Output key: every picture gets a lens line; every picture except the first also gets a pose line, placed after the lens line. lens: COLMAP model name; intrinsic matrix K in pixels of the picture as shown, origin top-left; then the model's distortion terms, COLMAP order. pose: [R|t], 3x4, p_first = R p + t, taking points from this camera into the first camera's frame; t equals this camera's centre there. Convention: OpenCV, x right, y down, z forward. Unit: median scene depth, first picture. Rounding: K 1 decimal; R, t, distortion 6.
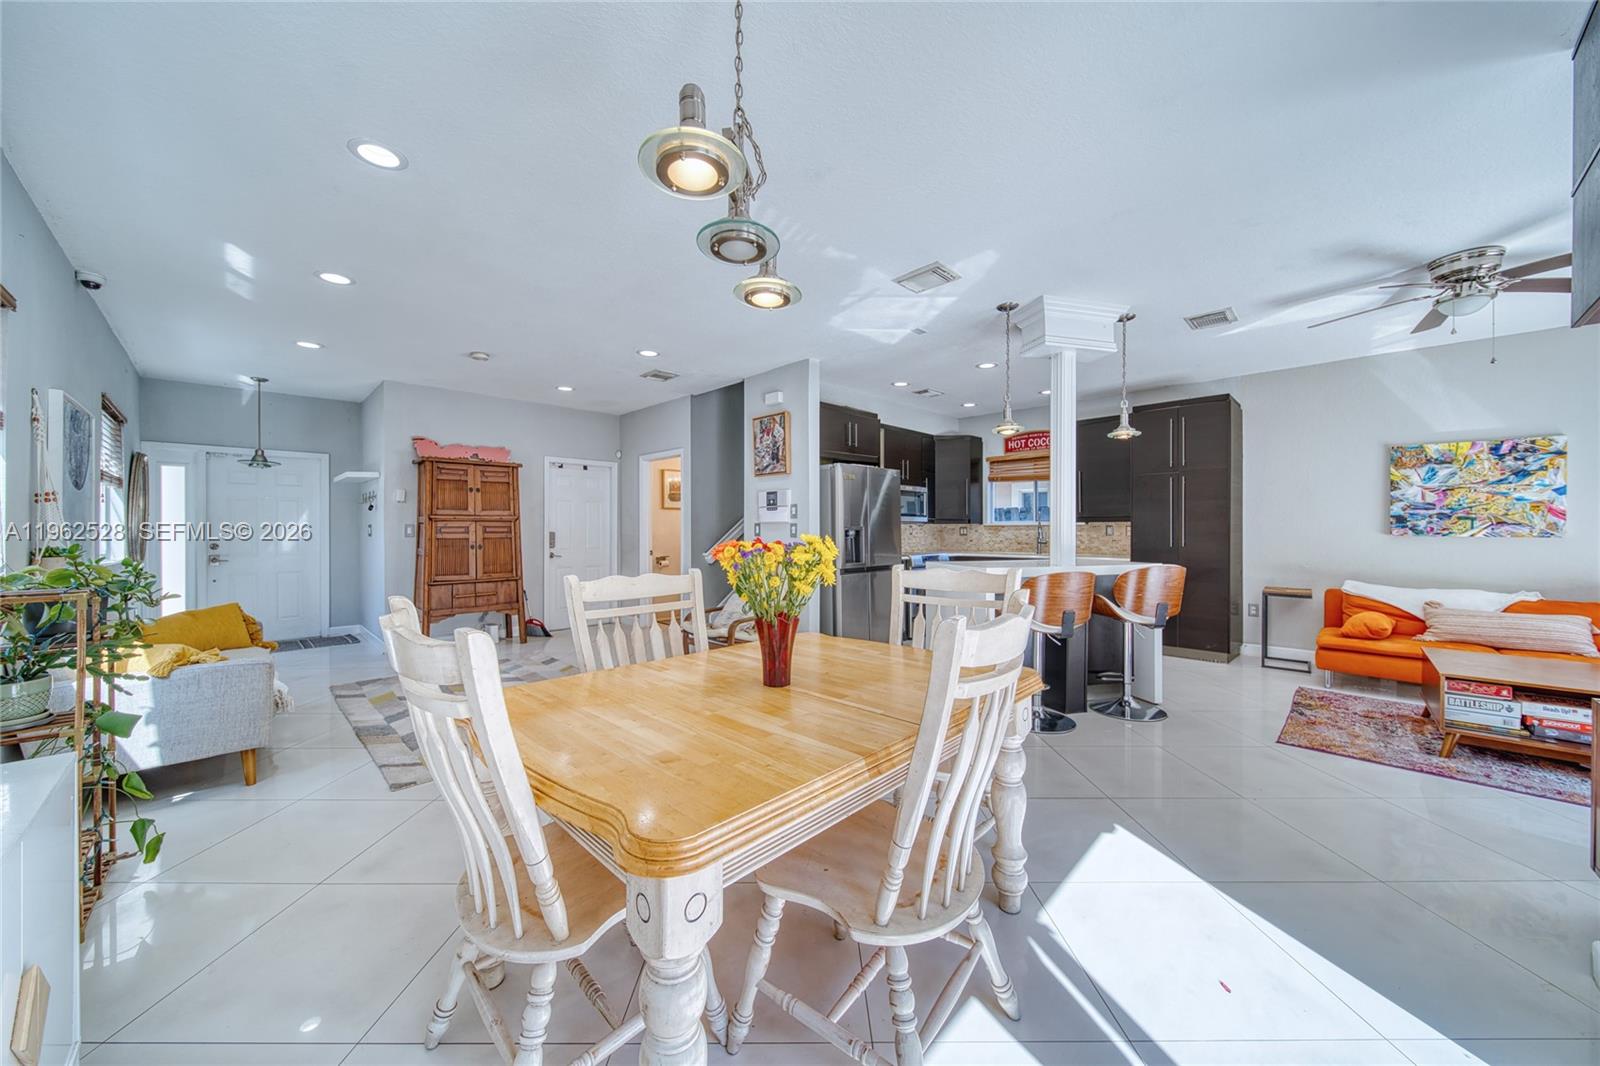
lens RADIAL K [[578.9, 0, 796.3], [0, 578.9, 529.5], [0, 0, 1]] dist [0.001675, -0.000312]
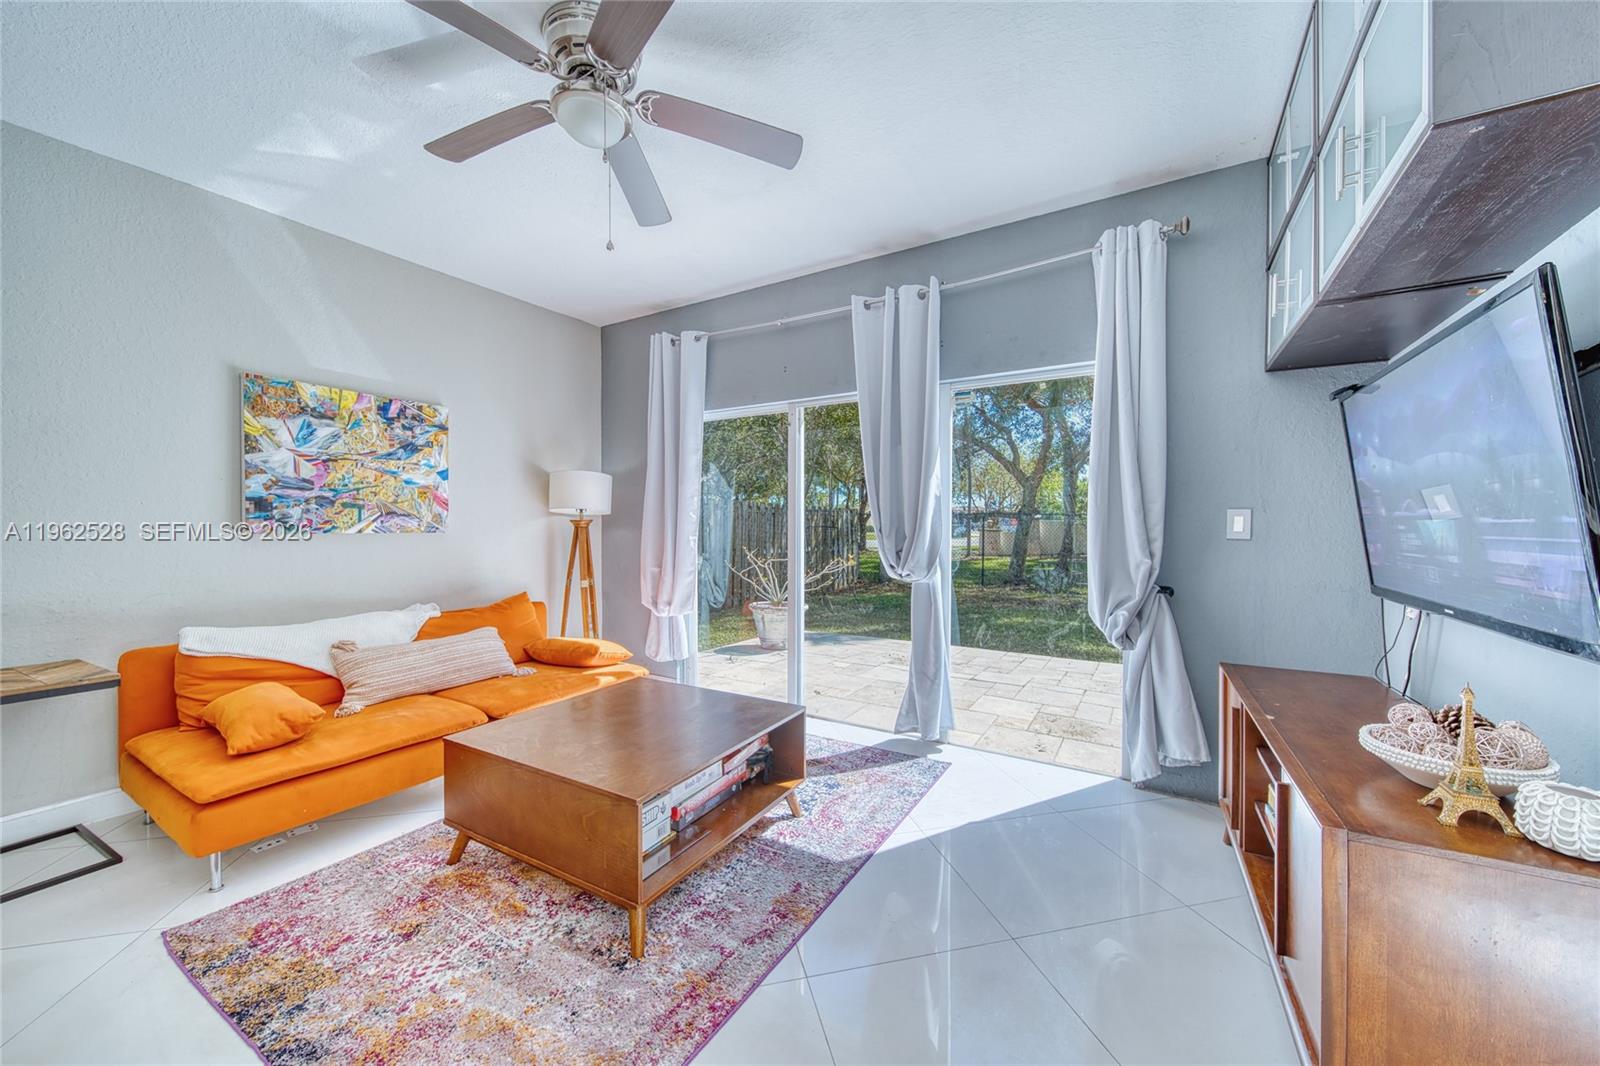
lens RADIAL K [[578.9, 0, 802.5], [0, 578.9, 526.9], [0, 0, 1]] dist [0.001675, -0.000312]
pose [[-0.240961, -0.006544, 0.970513, 0.386199], [-0.000956, 0.999978, 0.006505, 0.000184], [-0.970534, 0.000640, -0.240963, 0.661702]]
